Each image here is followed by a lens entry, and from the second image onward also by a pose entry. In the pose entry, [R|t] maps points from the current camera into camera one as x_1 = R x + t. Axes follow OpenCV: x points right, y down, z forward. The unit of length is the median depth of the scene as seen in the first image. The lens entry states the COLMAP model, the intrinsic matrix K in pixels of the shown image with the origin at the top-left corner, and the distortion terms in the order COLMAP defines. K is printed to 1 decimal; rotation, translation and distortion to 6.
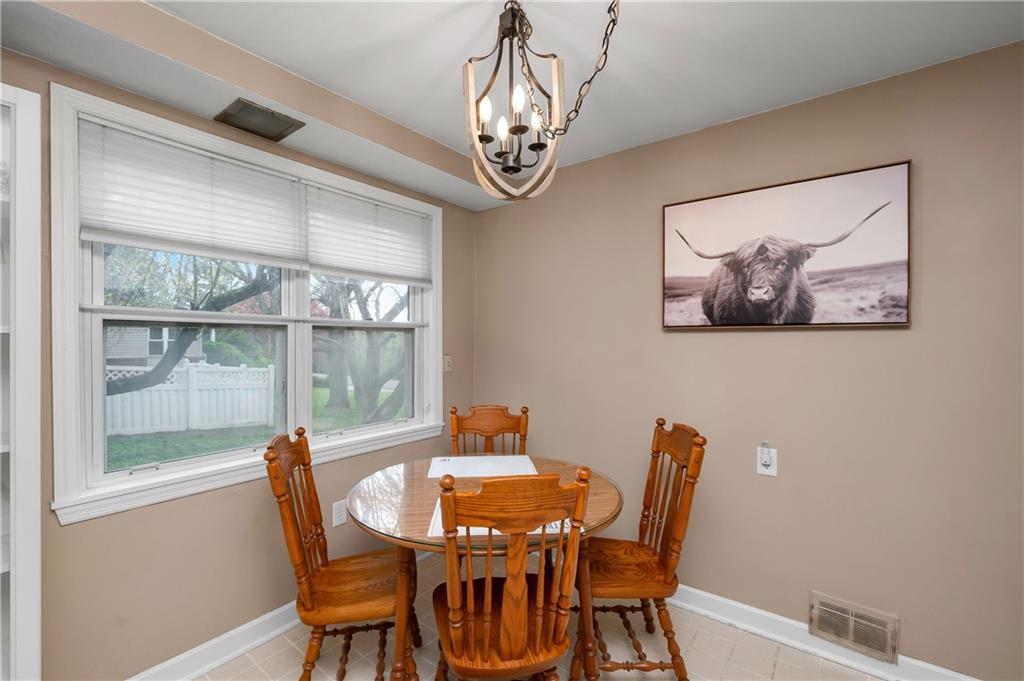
lens RADIAL K [[435.0, 0, 514.2], [0, 435.0, 346.7], [0, 0, 1]] dist [0.002539, -0.000646]
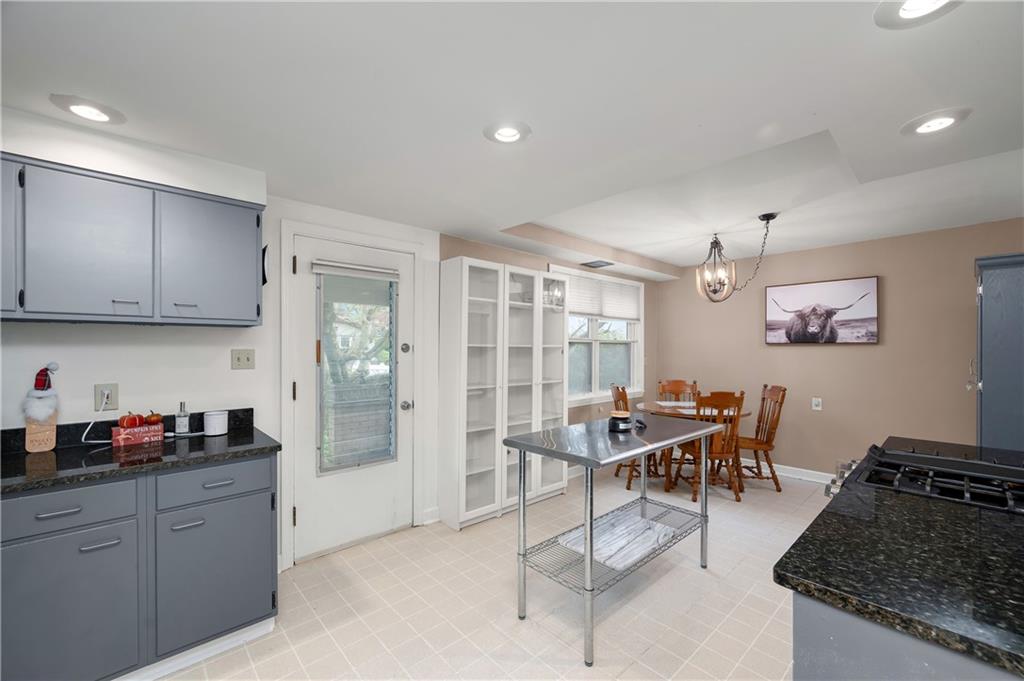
lens RADIAL K [[435.0, 0, 514.2], [0, 435.0, 346.7], [0, 0, 1]] dist [0.002539, -0.000646]
pose [[0.986338, 0.004003, -0.164687, -0.590869], [-0.007204, 0.999797, -0.018842, 0.022752], [0.164578, 0.019771, 0.986166, -1.477948]]
